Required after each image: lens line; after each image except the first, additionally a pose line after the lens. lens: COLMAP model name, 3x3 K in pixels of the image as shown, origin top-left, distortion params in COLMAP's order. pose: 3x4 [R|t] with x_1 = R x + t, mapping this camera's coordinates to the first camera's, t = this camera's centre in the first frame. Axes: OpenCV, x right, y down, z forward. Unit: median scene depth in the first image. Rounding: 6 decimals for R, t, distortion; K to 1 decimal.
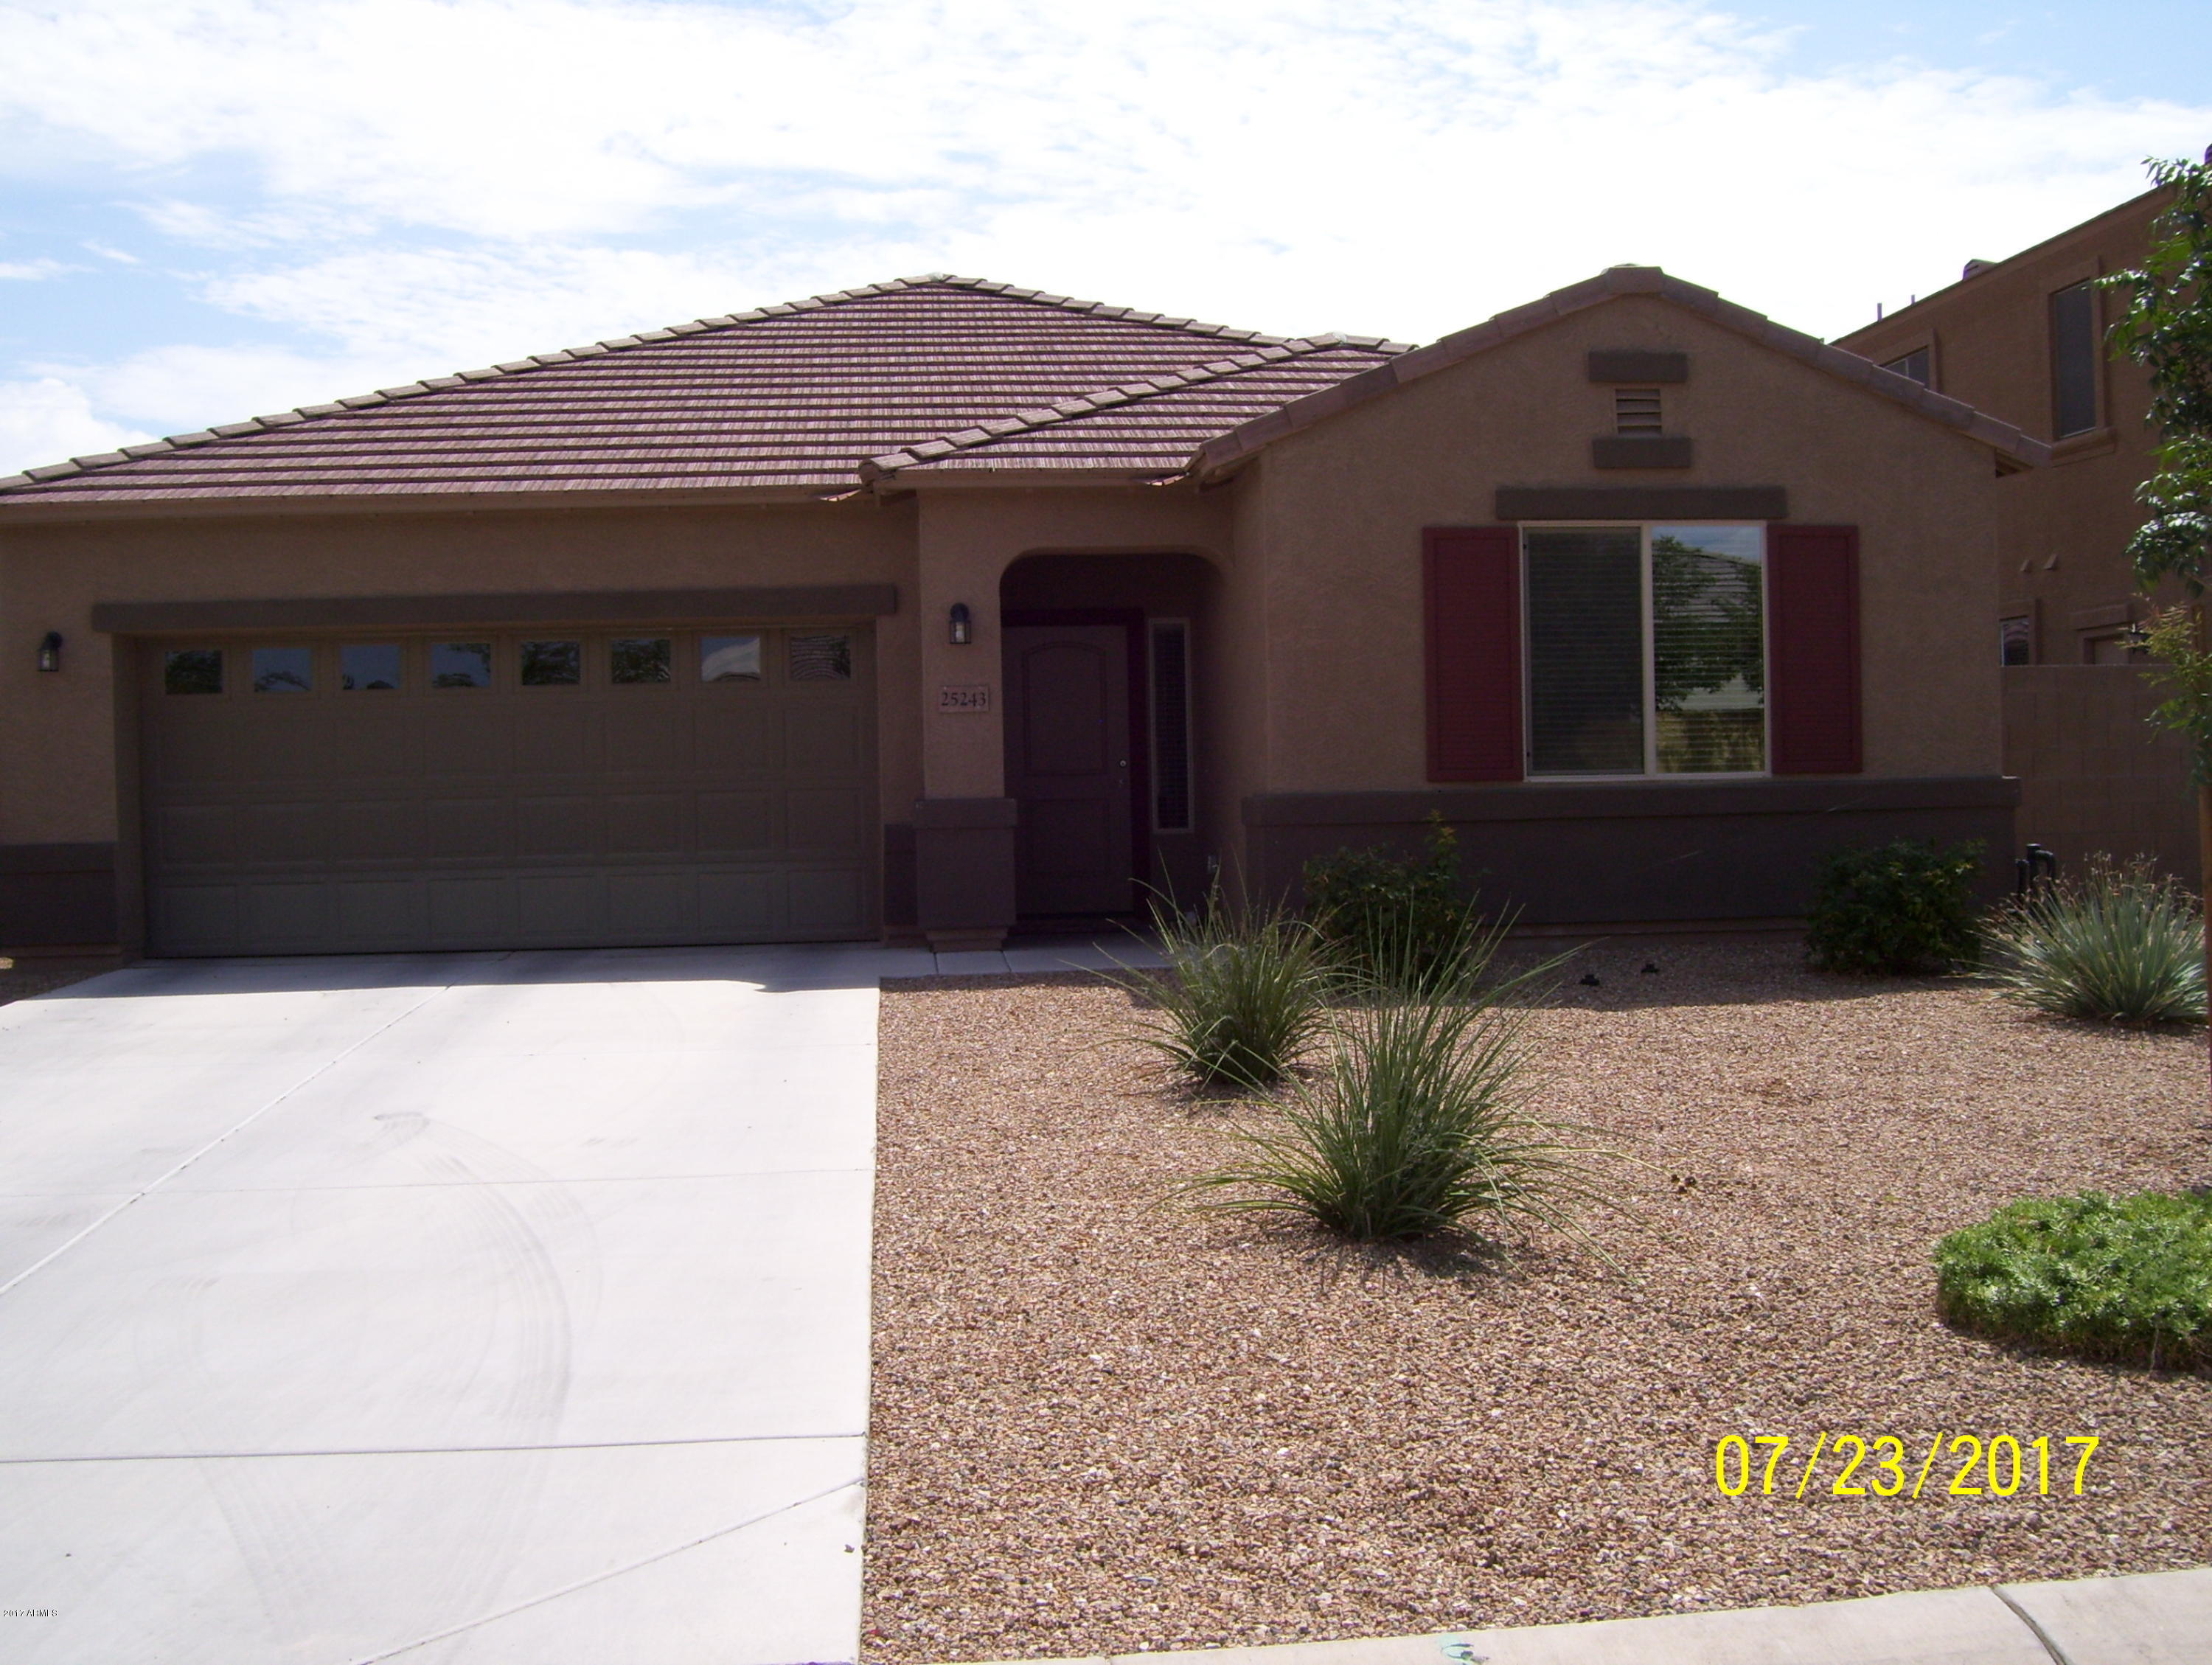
lens RADIAL K [[2334.0, 0, 1145.3], [0, 2334.0, 820.0], [0, 0, 1]] dist [-0.183041, 0.153934]
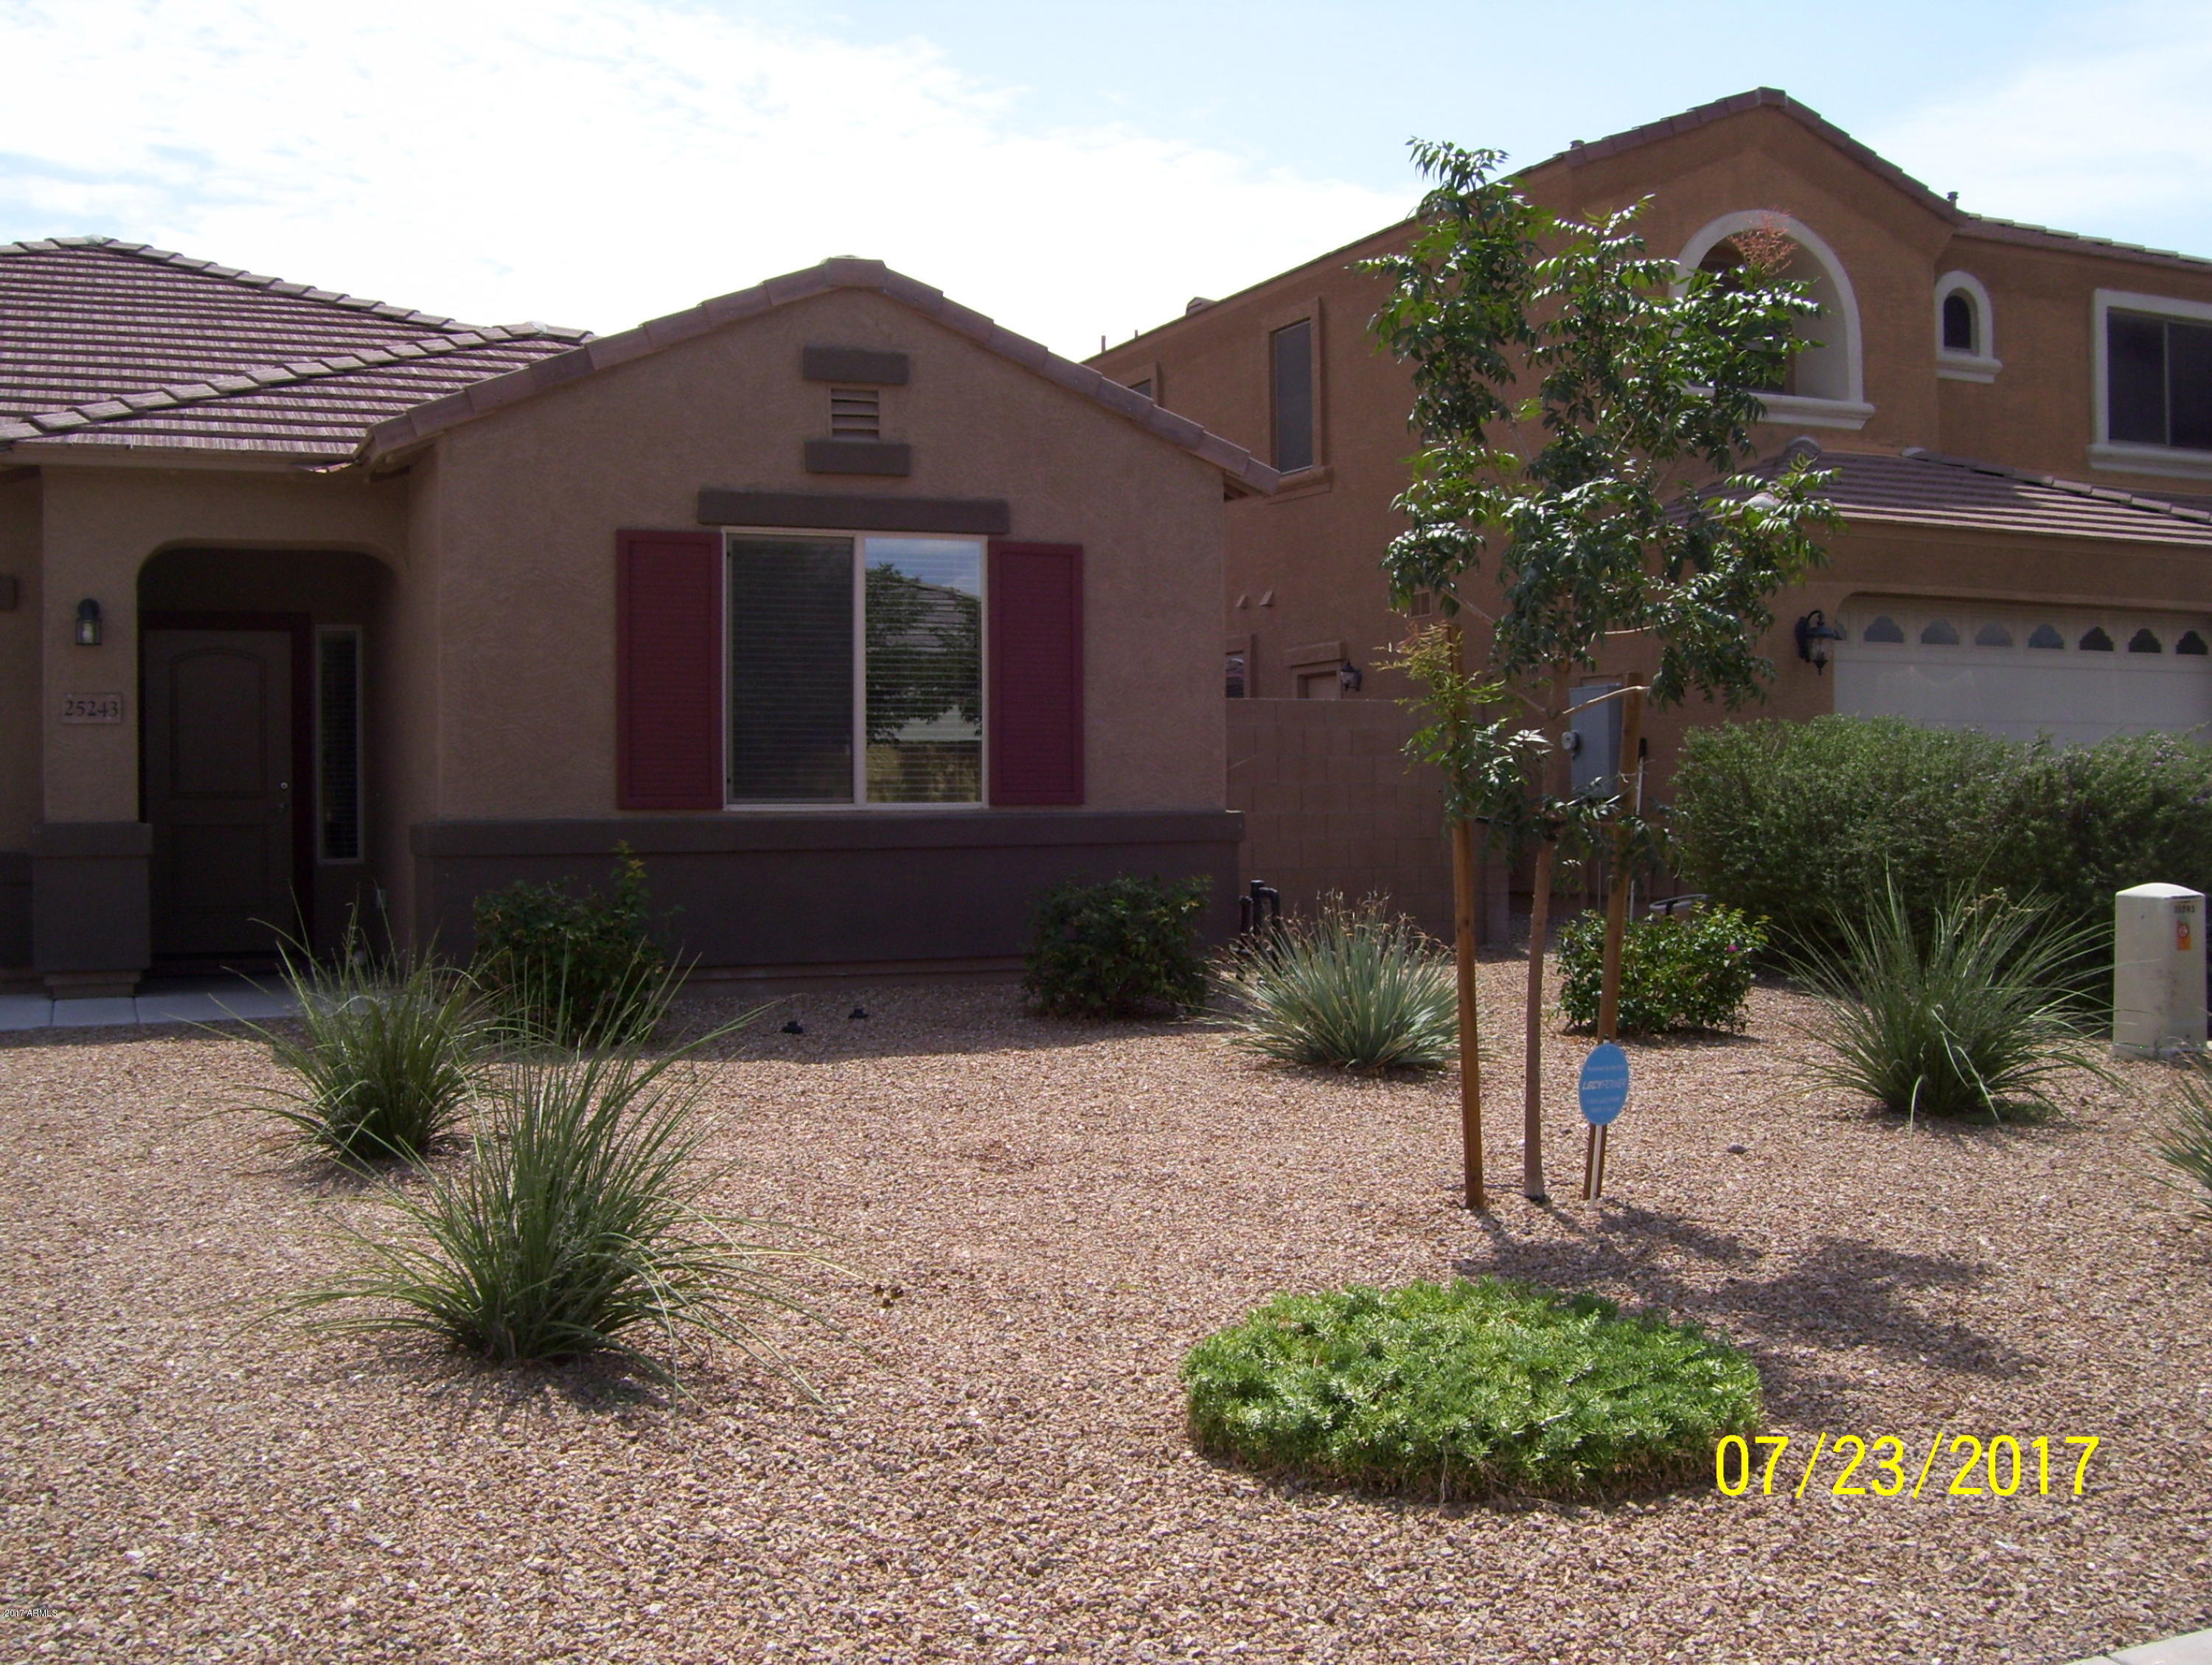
lens RADIAL K [[2334.0, 0, 1145.3], [0, 2334.0, 820.0], [0, 0, 1]] dist [-0.183041, 0.153934]
pose [[0.944822, 0.010938, 0.327402, 0.028170], [-0.006528, 0.999873, -0.014566, -0.000627], [-0.327519, 0.011625, 0.944773, 0.109608]]
